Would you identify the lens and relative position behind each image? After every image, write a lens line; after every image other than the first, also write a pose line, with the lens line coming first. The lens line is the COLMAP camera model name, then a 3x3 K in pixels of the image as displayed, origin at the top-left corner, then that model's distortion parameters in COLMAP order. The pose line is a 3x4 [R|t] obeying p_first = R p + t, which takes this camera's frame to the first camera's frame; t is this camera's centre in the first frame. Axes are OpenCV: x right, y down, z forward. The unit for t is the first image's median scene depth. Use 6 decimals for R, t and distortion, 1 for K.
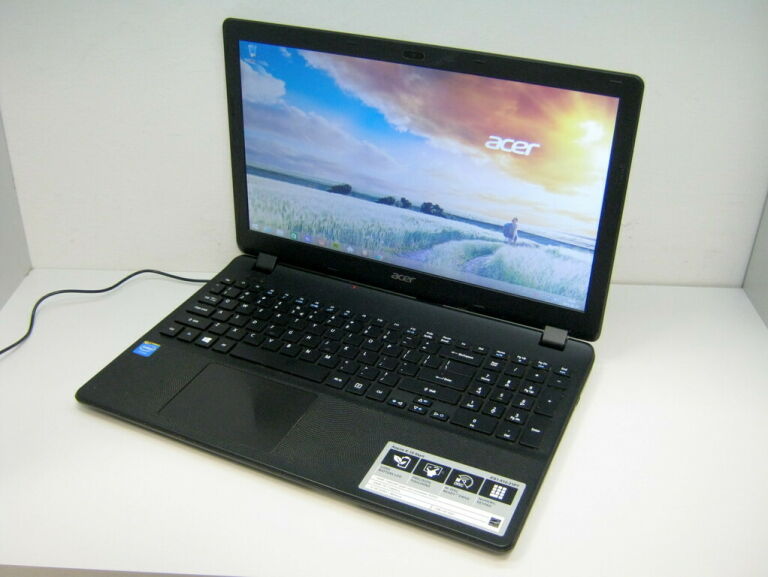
lens RADIAL K [[859.8, 0, 384.0], [0, 859.8, 288.5], [0, 0, 1]] dist [-0.097536, 0.024298]
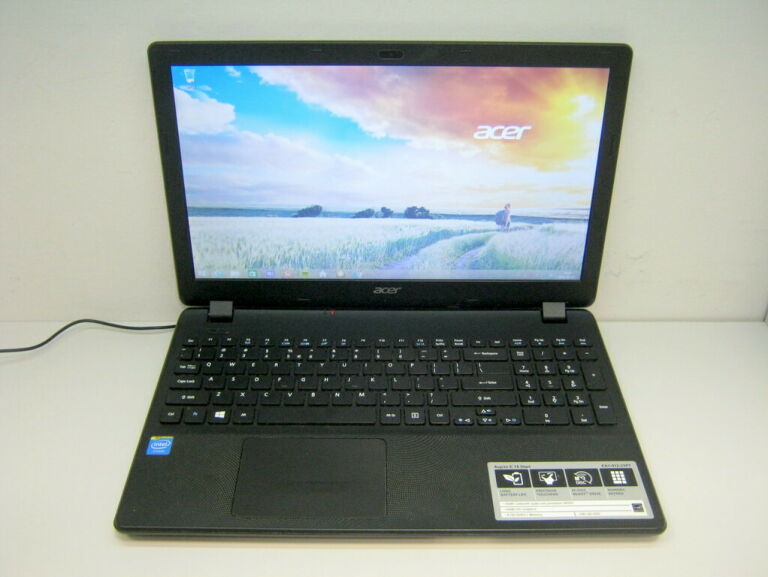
lens RADIAL K [[859.8, 0, 384.0], [0, 859.8, 288.5], [0, 0, 1]] dist [-0.097536, 0.024298]
pose [[0.906160, -0.238976, 0.348947, -0.333703], [0.227352, 0.970954, 0.074560, -0.092212], [-0.356630, 0.011771, 0.934172, 0.134680]]
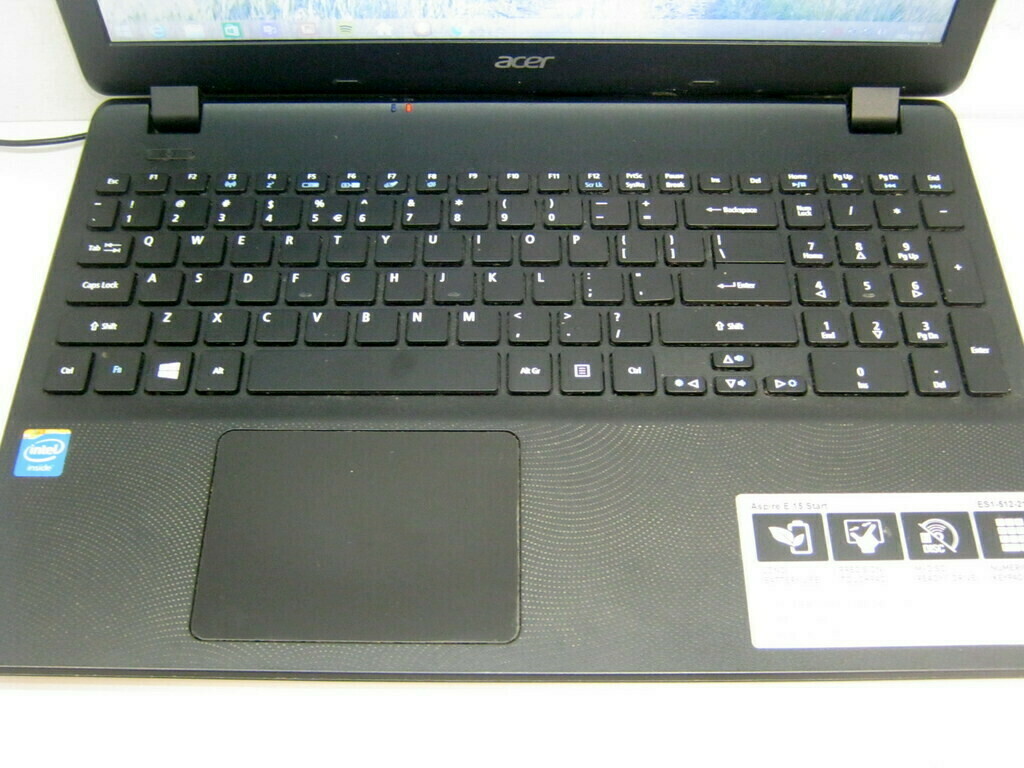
lens RADIAL K [[1146.4, 0, 512.0], [0, 1146.4, 384.0], [0, 0, 1]] dist [-0.097536, 0.024298]
pose [[0.908913, -0.356174, 0.216833, -0.181223], [0.230735, 0.862732, 0.449951, -0.143656], [-0.347330, -0.358935, 0.866330, 0.478960]]
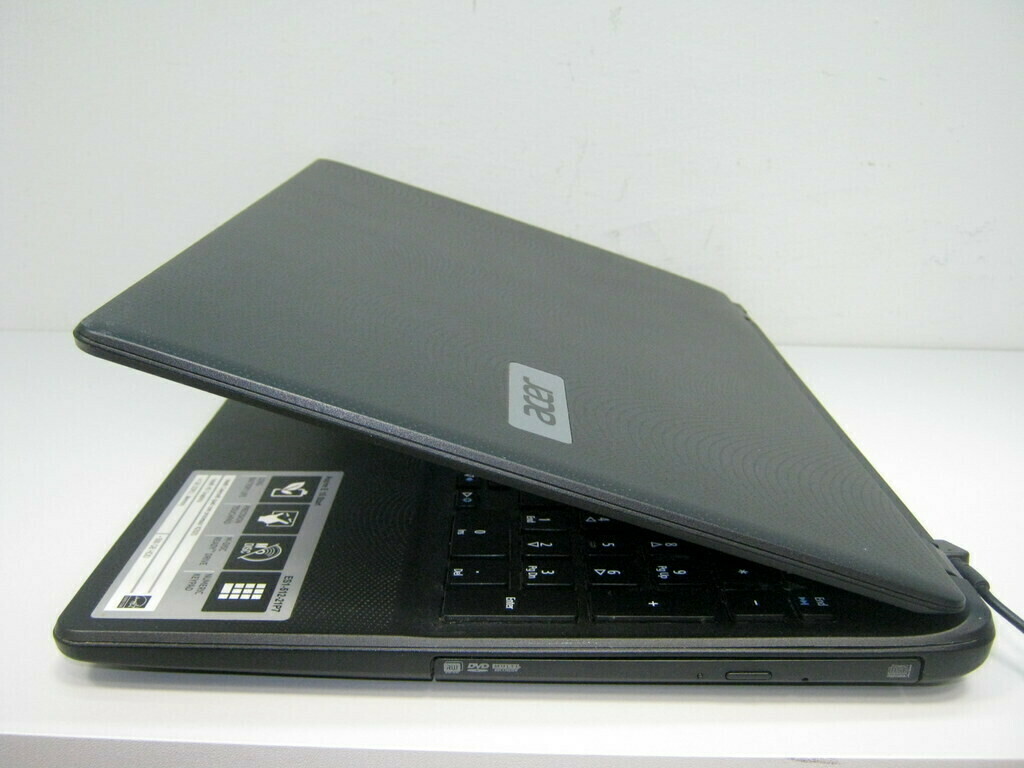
lens RADIAL K [[1146.4, 0, 512.0], [0, 1146.4, 384.0], [0, 0, 1]] dist [-0.097536, 0.024298]
pose [[0.416301, 0.253606, -0.873142, 0.504874], [-0.477863, 0.878014, 0.027183, 0.065490], [0.773525, 0.405926, 0.486707, 0.652739]]
